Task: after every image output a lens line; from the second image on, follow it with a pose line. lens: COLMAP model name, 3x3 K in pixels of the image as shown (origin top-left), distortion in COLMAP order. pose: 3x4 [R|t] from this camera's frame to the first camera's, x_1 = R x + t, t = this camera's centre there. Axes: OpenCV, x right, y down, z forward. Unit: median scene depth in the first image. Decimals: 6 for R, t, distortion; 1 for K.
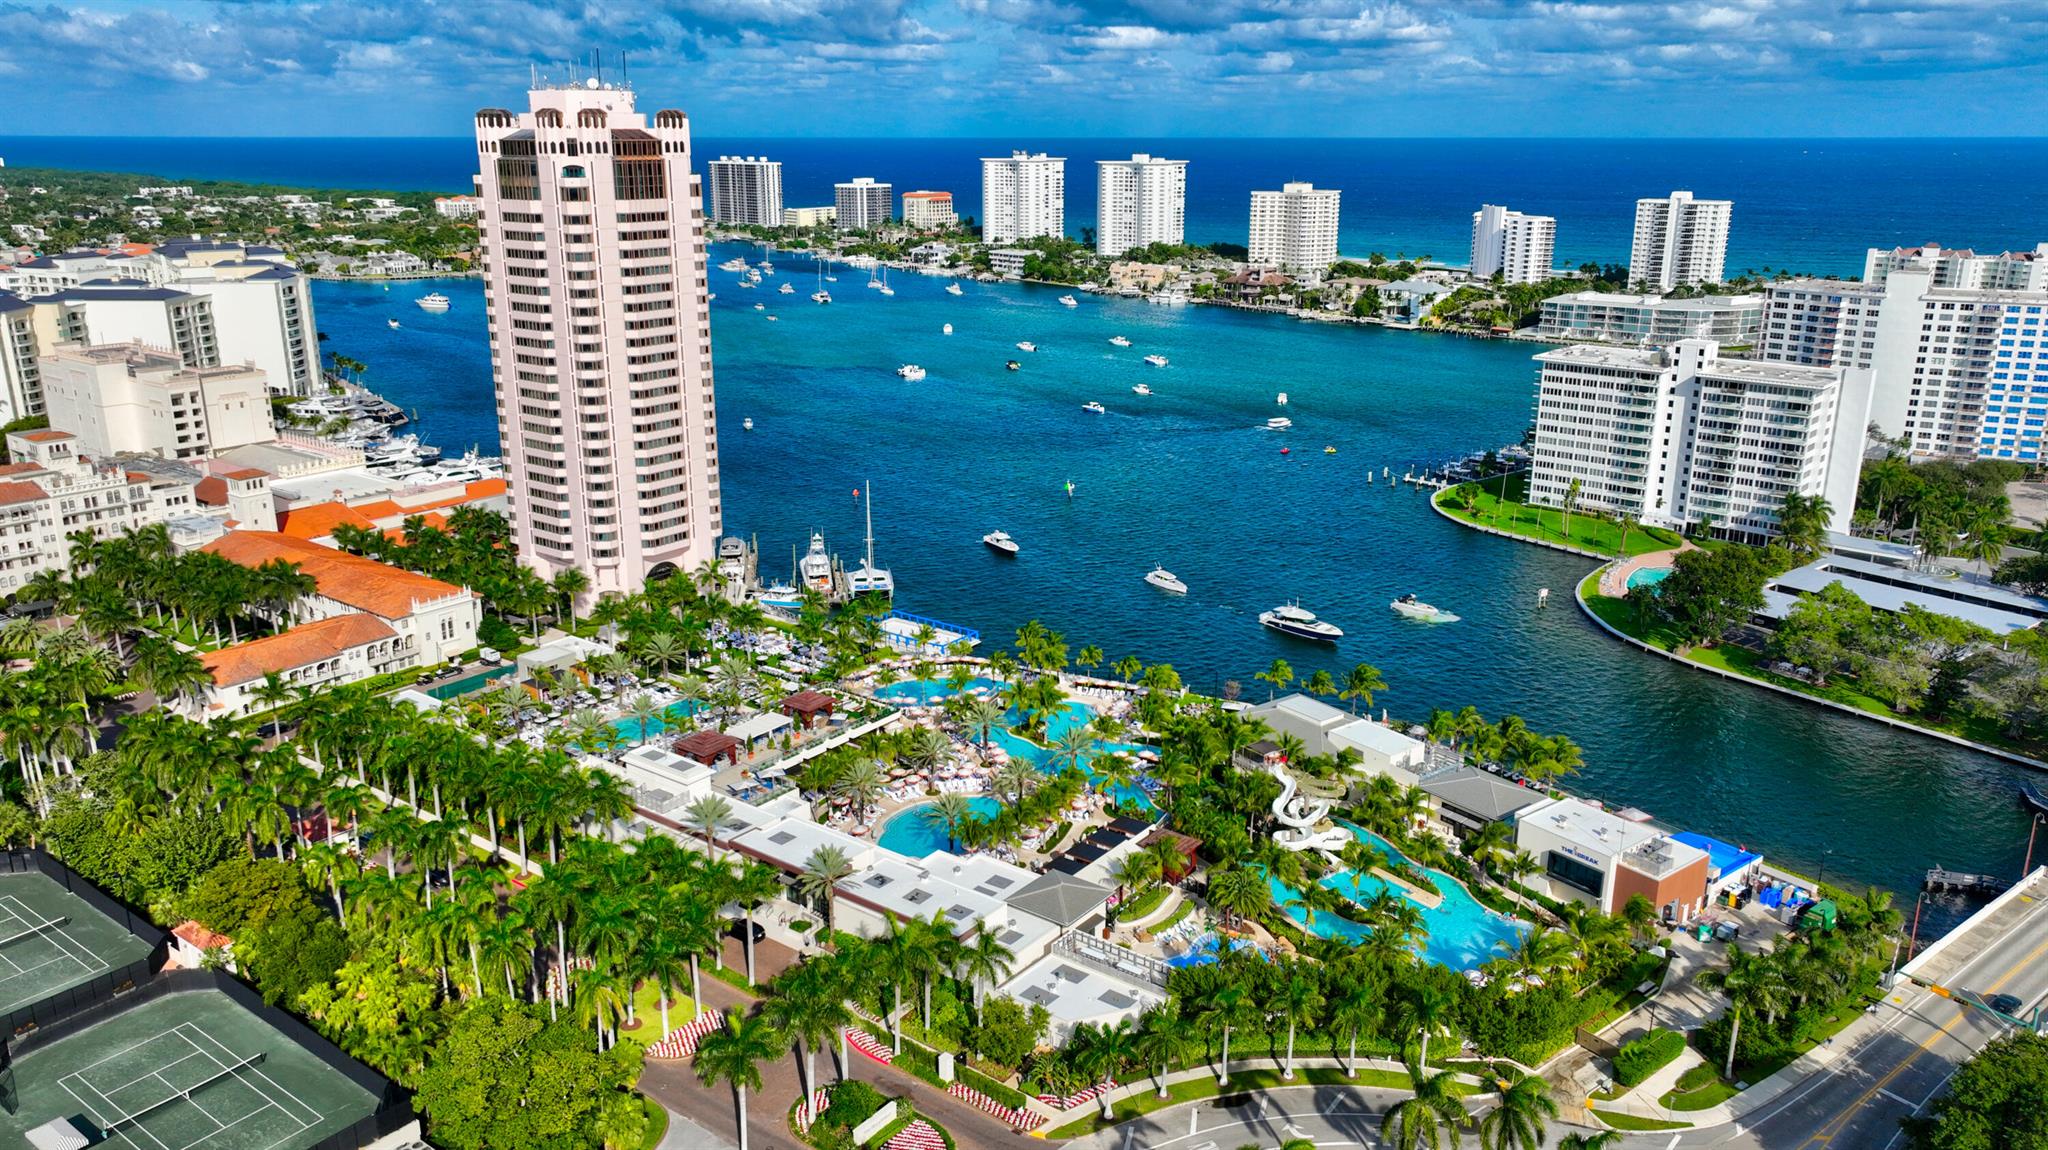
lens RADIAL K [[1485.1, 0, 1025.2], [0, 1485.1, 570.9], [0, 0, 1]] dist [0.001021, 0.019656]
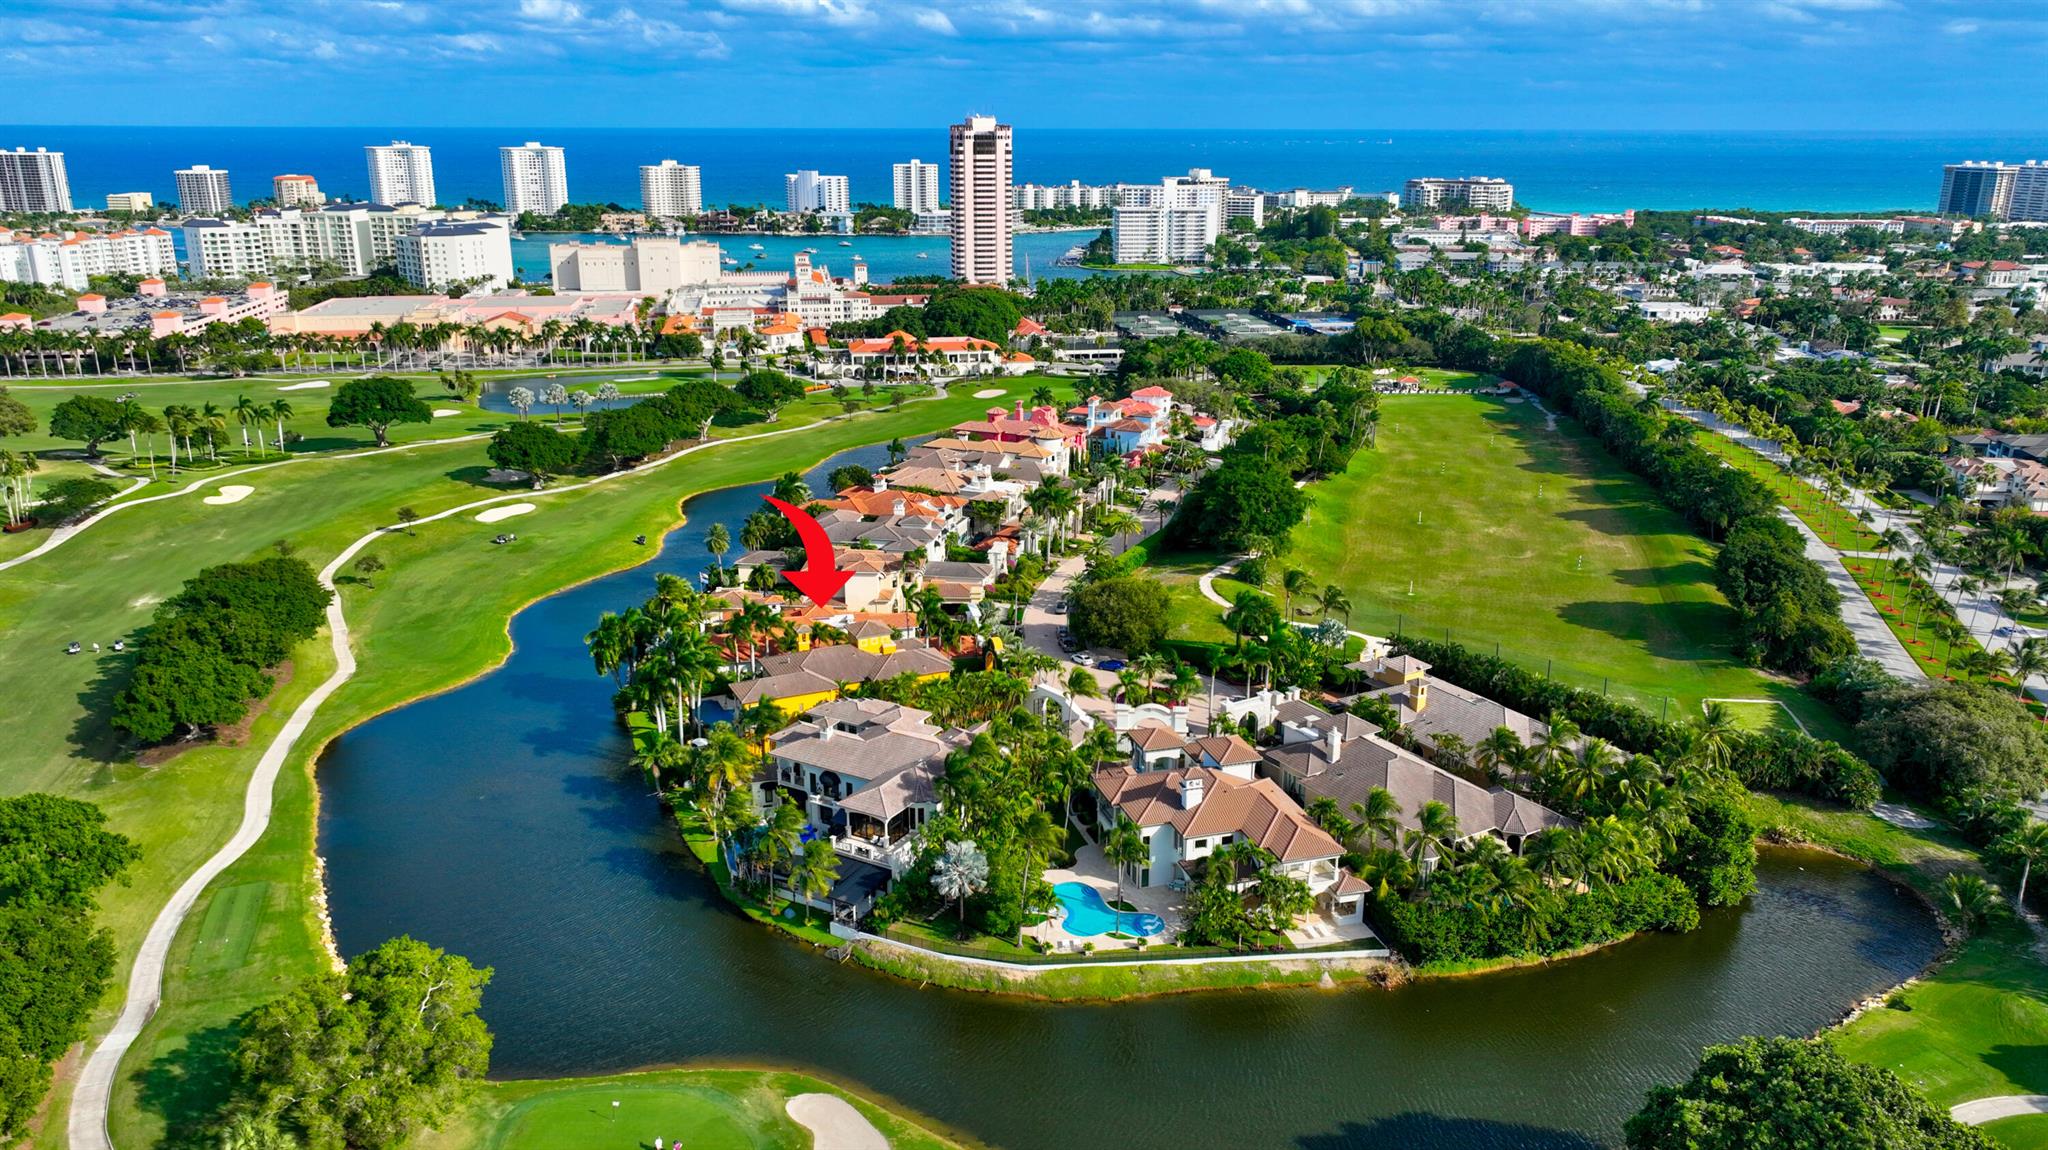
lens RADIAL K [[1466.6, 0, 1027.8], [0, 1466.6, 584.0], [0, 0, 1]] dist [0.005671, 0.013039]
pose [[0.684891, -0.218548, 0.695098, -1.845207], [0.205569, 0.973162, 0.103425, 0.223005], [-0.699046, 0.072056, 0.711437, -0.810472]]
